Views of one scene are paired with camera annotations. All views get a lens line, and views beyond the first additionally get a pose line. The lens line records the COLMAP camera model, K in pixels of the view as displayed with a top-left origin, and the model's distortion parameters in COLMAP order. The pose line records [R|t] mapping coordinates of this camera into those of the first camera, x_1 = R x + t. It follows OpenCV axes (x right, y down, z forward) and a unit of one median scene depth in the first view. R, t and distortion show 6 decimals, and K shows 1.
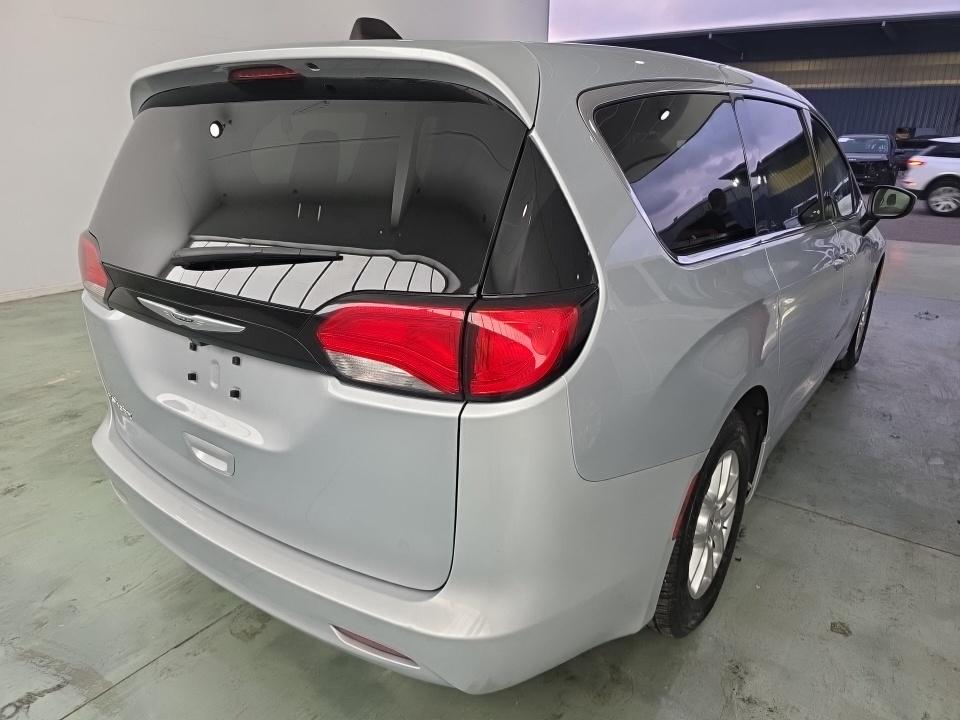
lens RADIAL K [[642.6, 0, 480.0], [0, 642.6, 360.0], [0, 0, 1]] dist [0.060309, -0.052341]
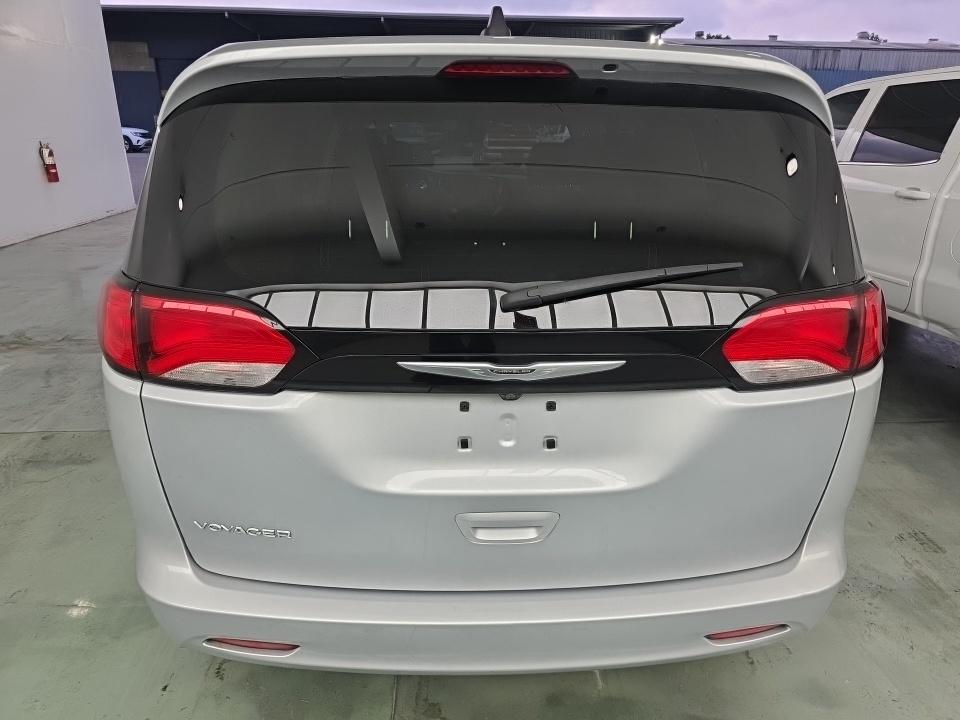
lens RADIAL K [[642.6, 0, 480.0], [0, 642.6, 360.0], [0, 0, 1]] dist [0.060309, -0.052341]
pose [[0.780836, -0.216500, 0.586023, -0.947023], [0.201538, 0.975176, 0.091733, -0.158248], [-0.591335, 0.046477, 0.805085, 0.361257]]
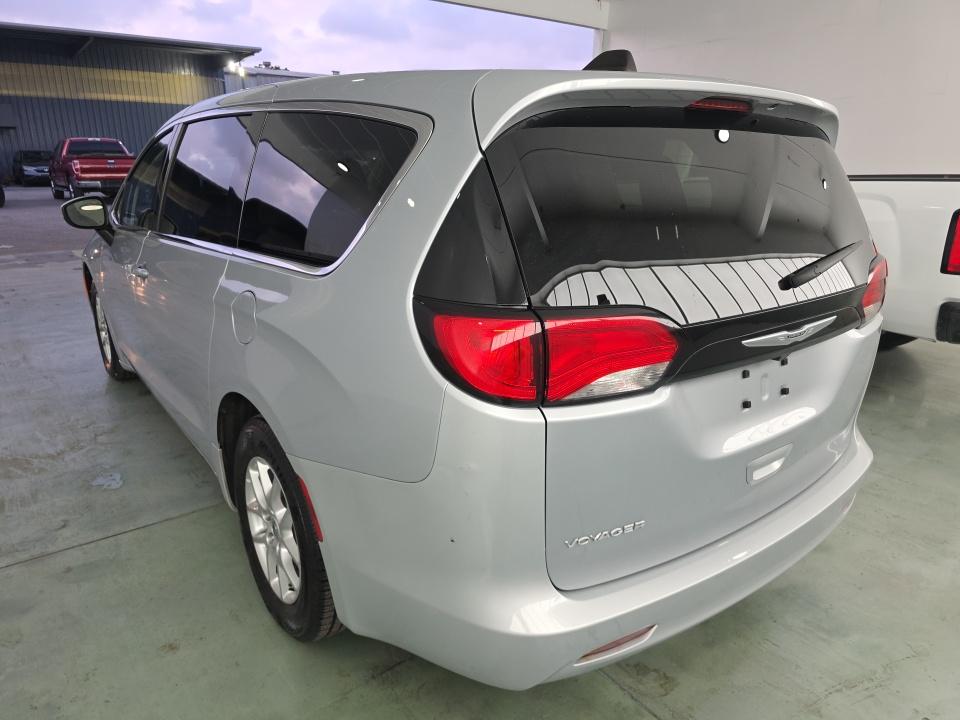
lens RADIAL K [[642.6, 0, 480.0], [0, 642.6, 360.0], [0, 0, 1]] dist [0.060309, -0.052341]
pose [[0.294532, -0.296729, 0.908407, -1.561585], [0.306359, 0.929721, 0.204361, -0.395065], [-0.905205, 0.218108, 0.364738, 1.071103]]
